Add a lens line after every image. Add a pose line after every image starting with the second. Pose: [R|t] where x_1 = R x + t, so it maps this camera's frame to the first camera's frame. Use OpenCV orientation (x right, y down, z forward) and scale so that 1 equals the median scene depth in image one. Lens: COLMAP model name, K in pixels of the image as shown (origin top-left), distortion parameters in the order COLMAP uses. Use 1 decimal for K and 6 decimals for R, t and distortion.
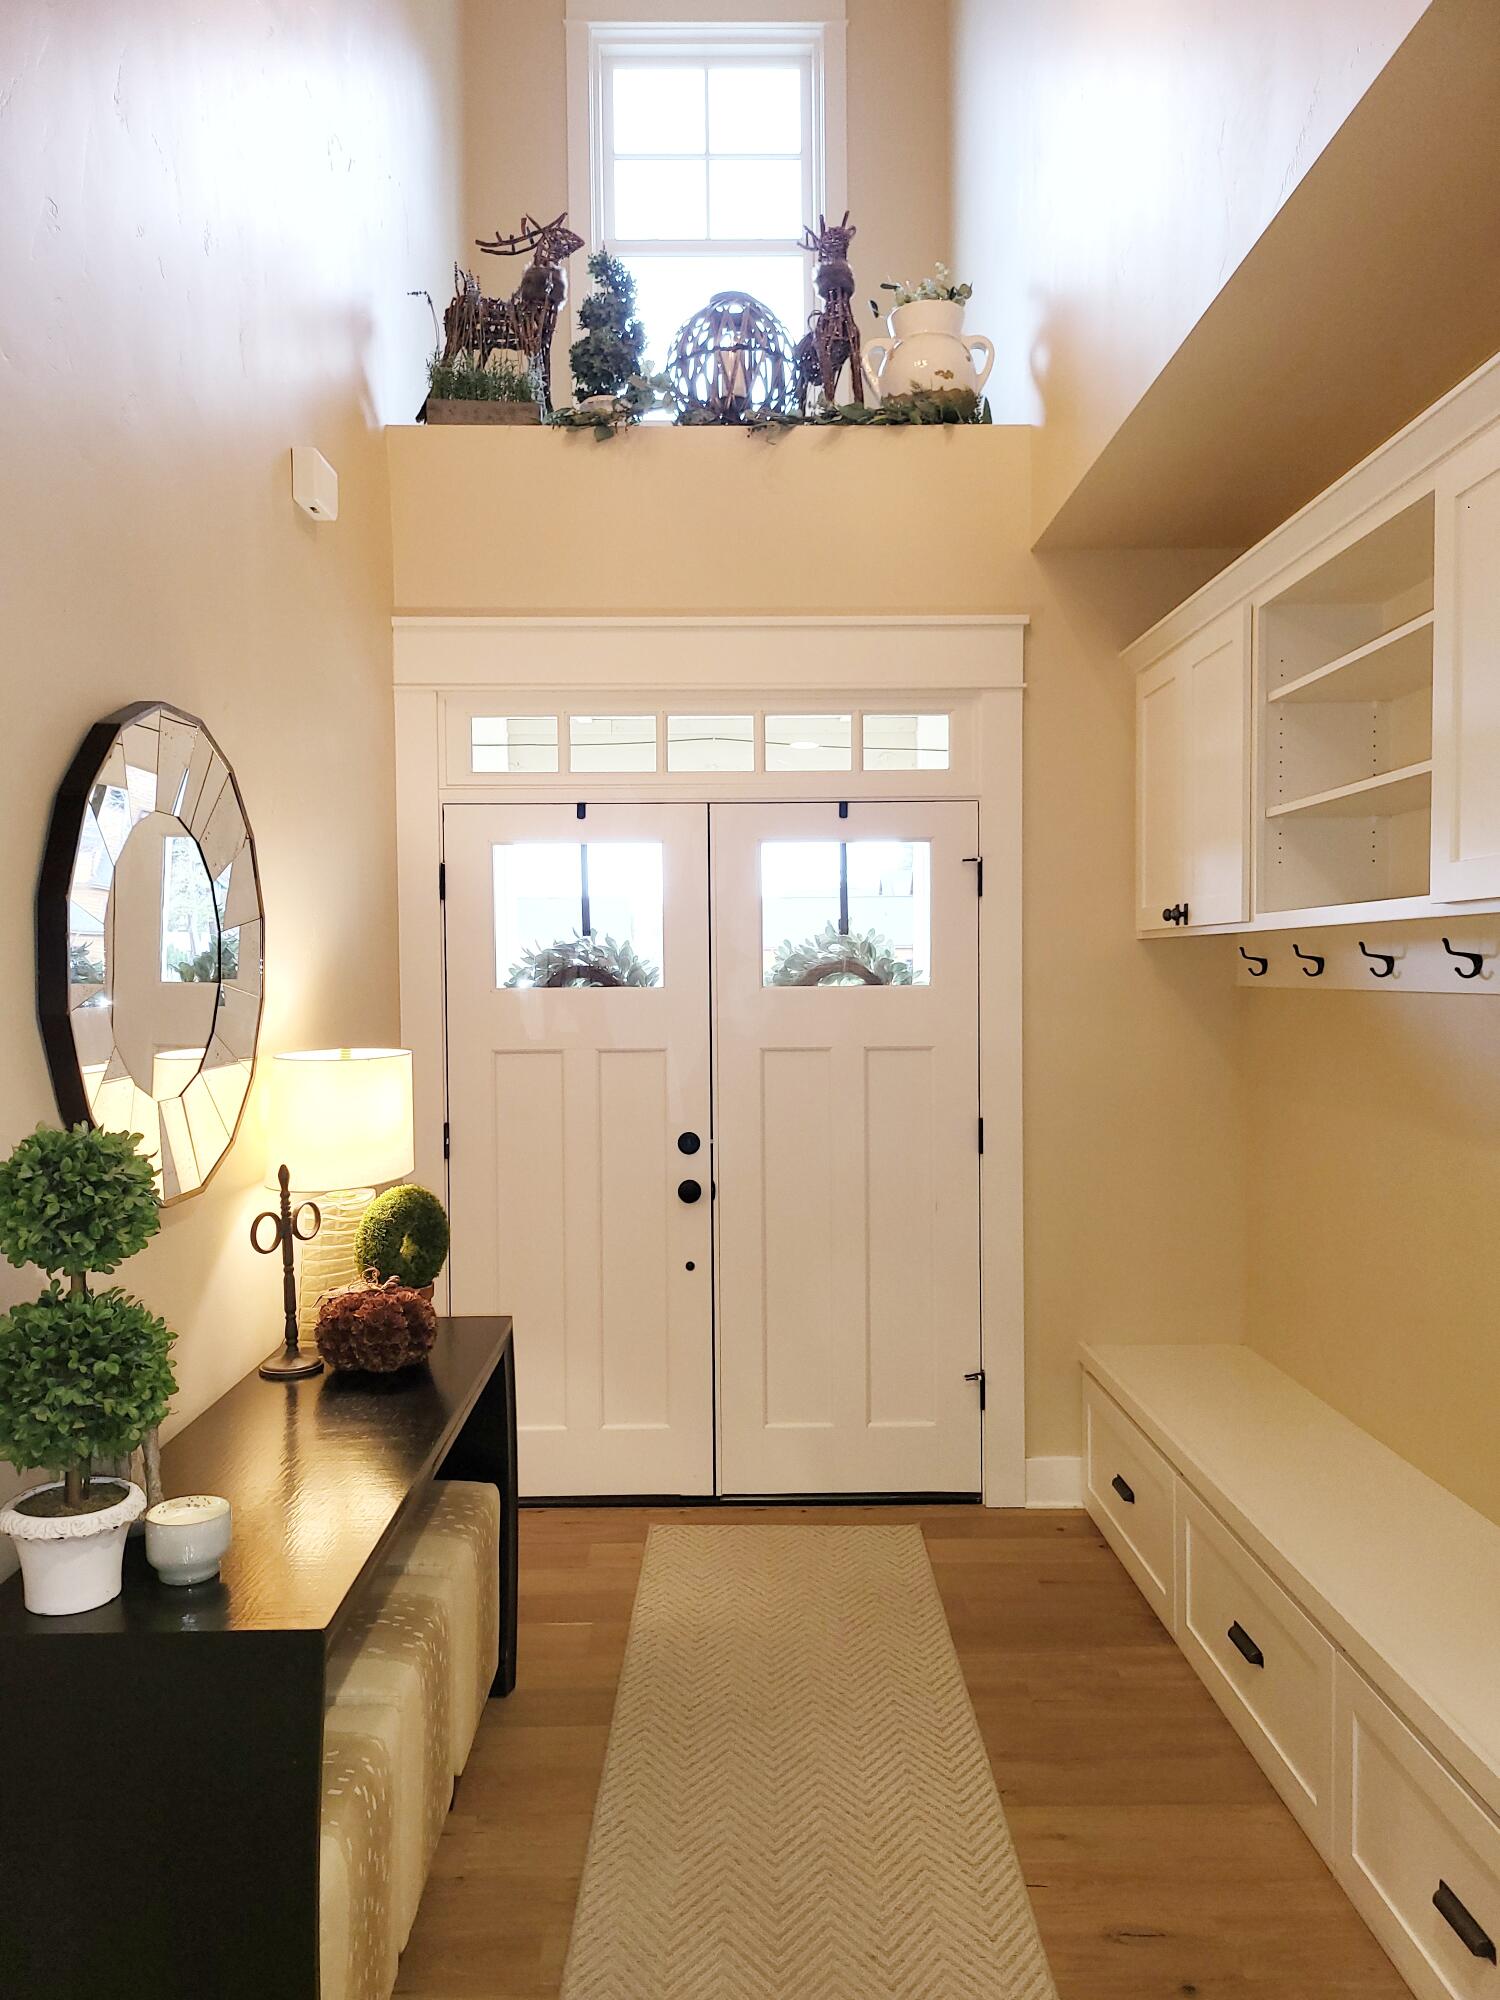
lens RADIAL K [[1403.6, 0, 752.7], [0, 1403.6, 1024.2], [0, 0, 1]] dist [0.063486, -0.065306]
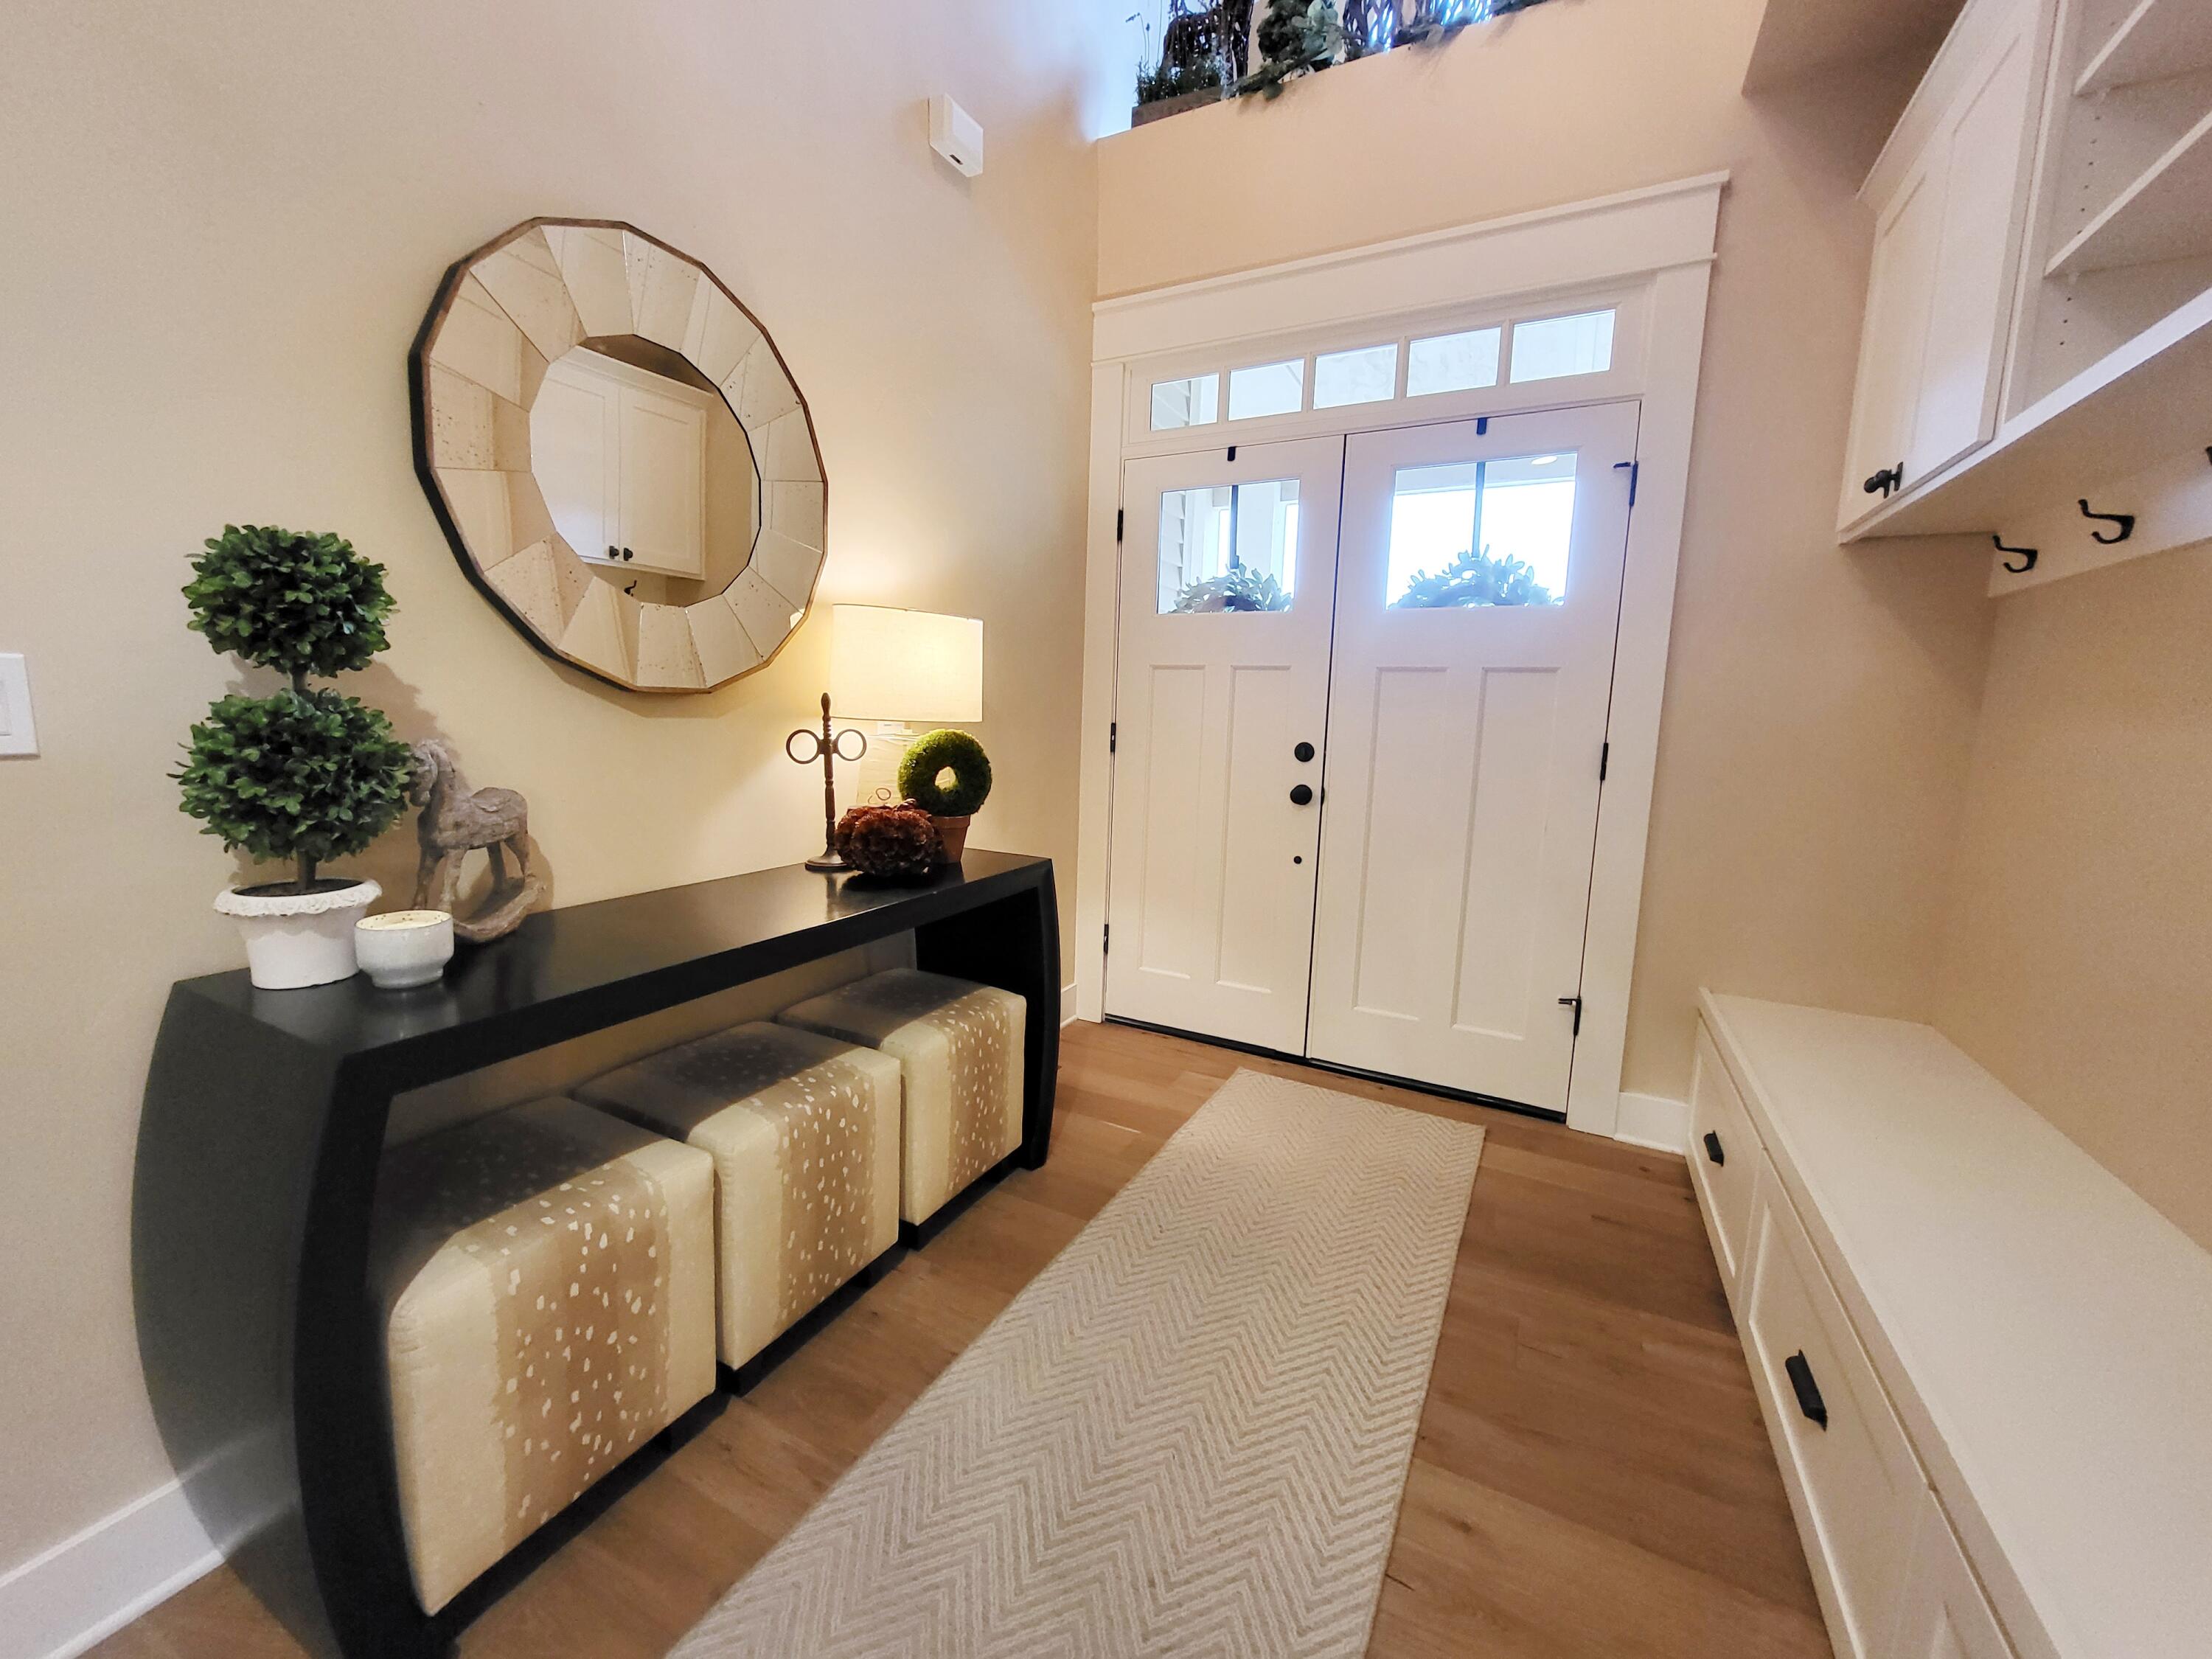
lens RADIAL K [[870.9, 0, 1096.2], [0, 870.9, 823.9], [0, 0, 1]] dist [0.003068, -0.002025]
pose [[0.874737, 0.097975, -0.474591, 0.152260], [-0.055257, 0.993127, 0.103176, 0.082955], [0.481438, -0.064027, 0.874139, 0.319234]]
